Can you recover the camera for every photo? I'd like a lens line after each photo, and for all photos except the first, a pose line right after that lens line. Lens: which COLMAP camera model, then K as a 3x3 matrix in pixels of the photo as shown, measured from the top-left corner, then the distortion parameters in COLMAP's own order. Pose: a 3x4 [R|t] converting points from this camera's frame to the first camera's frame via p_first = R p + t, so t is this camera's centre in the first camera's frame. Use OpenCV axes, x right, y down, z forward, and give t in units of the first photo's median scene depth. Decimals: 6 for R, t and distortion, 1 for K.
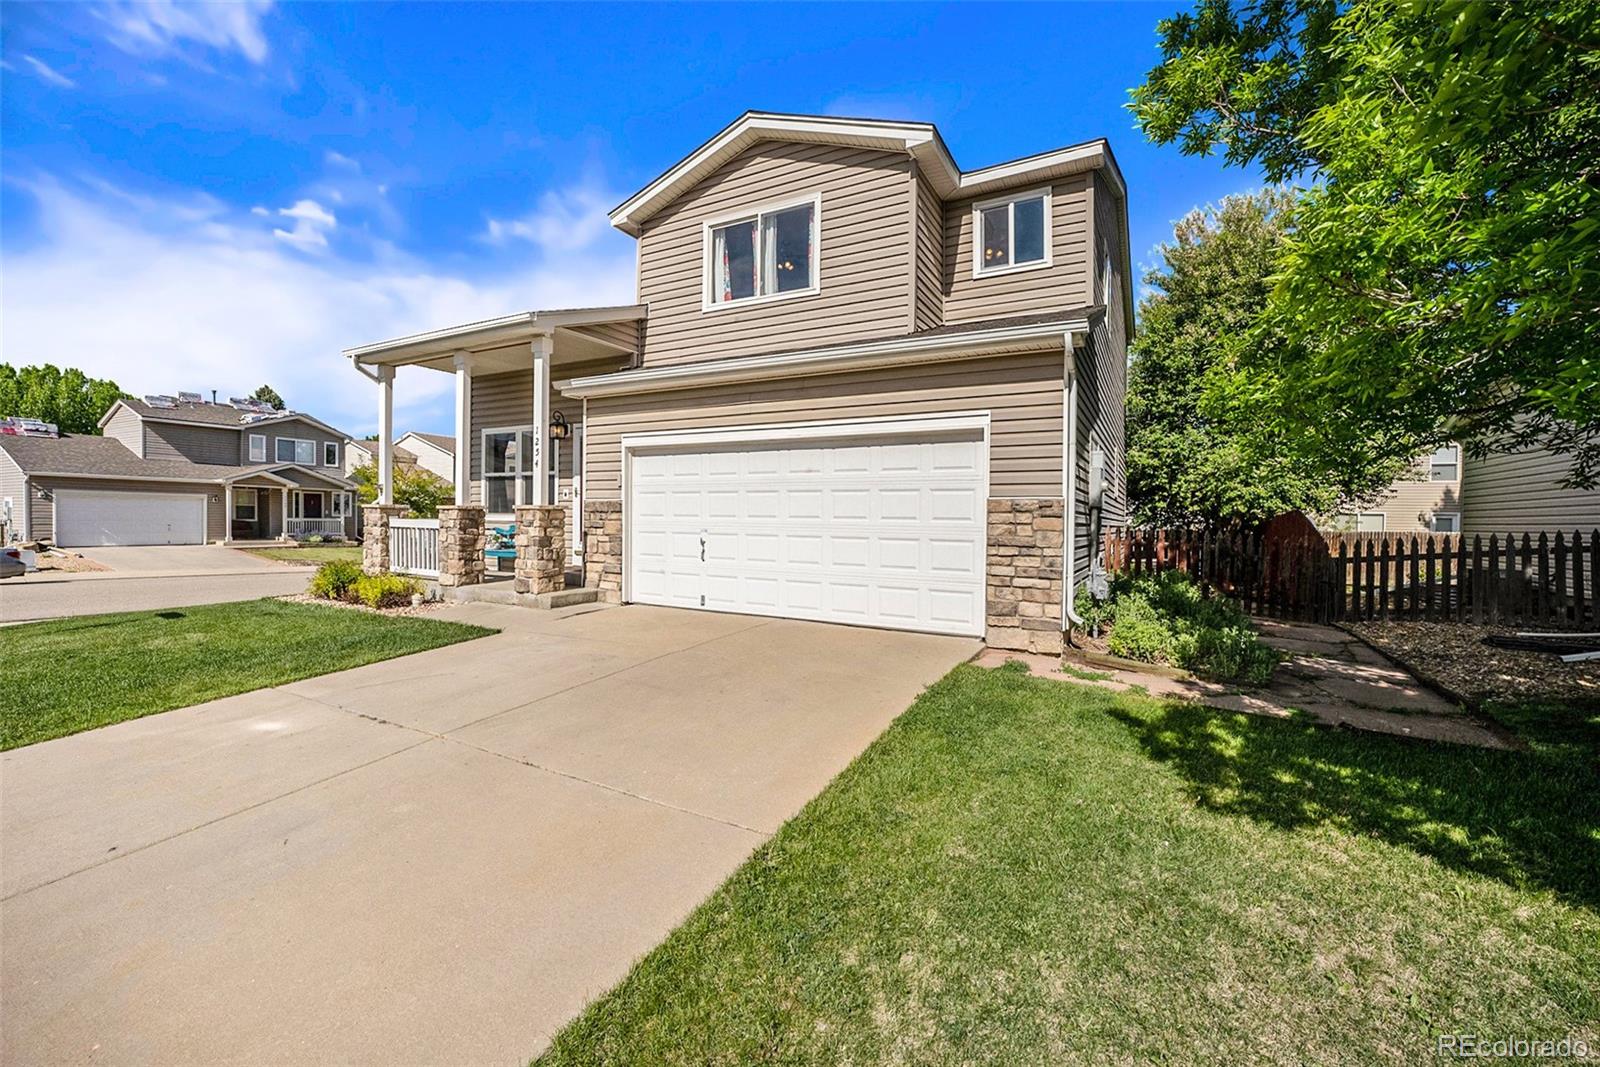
lens RADIAL K [[661.6, 0, 798.0], [0, 661.6, 533.6], [0, 0, 1]] dist [-0.021921, 0.002041]
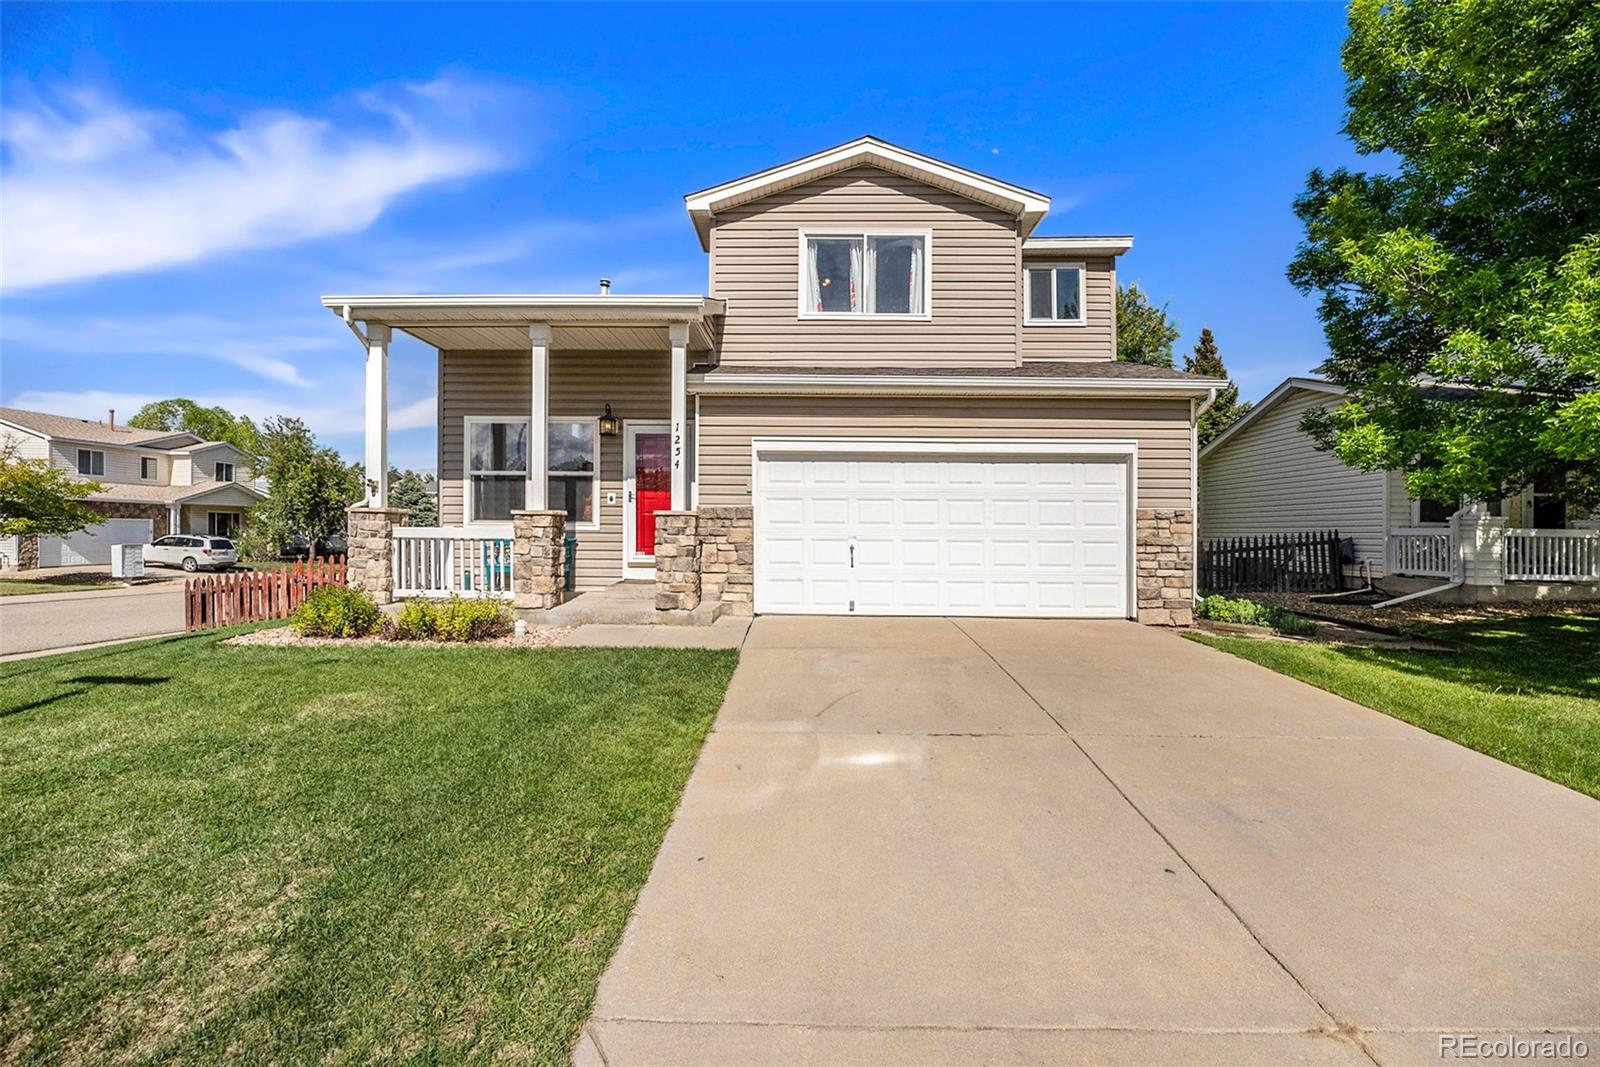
lens RADIAL K [[661.6, 0, 793.1], [0, 661.6, 536.6], [0, 0, 1]] dist [-0.021921, 0.002041]
pose [[0.887435, -0.009833, 0.460828, -0.647364], [0.014276, 0.999879, -0.006156, -0.000464], [-0.460712, 0.012041, 0.887468, 0.128439]]
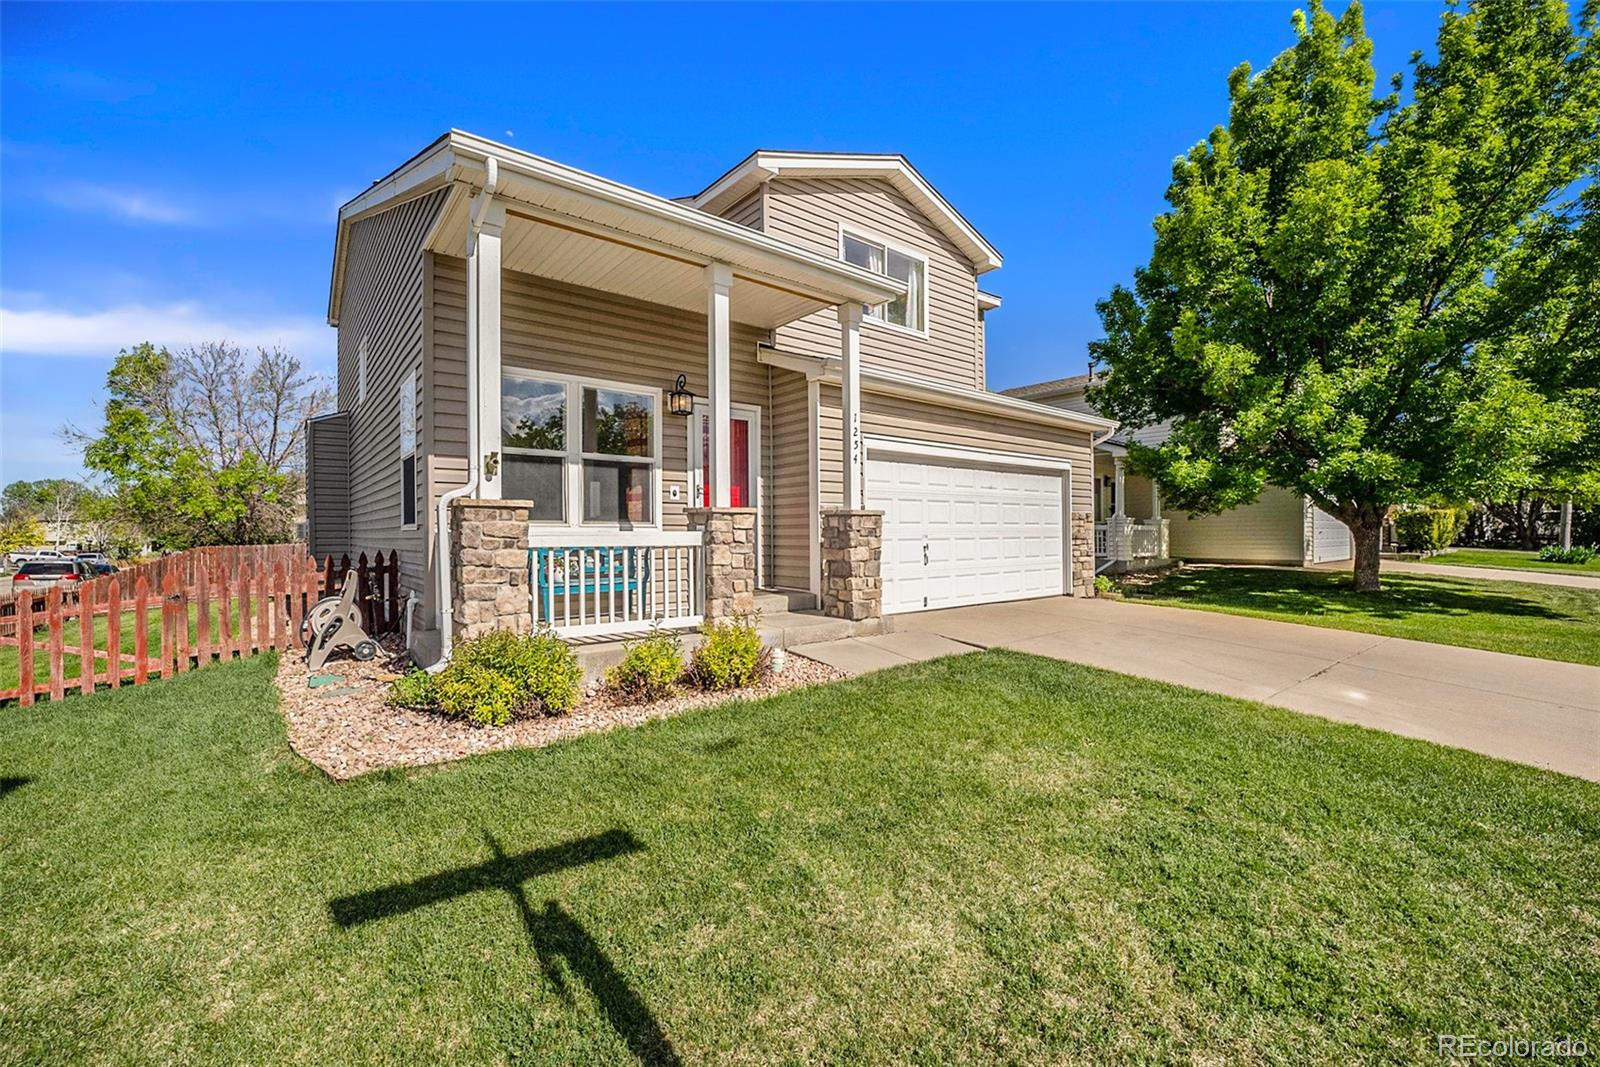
lens RADIAL K [[661.6, 0, 789.7], [0, 661.6, 534.3], [0, 0, 1]] dist [-0.021921, 0.002041]
pose [[0.392196, -0.019047, 0.919684, -1.135625], [0.028491, 0.999557, 0.008552, -0.021907], [-0.919440, 0.022849, 0.392565, 0.728808]]
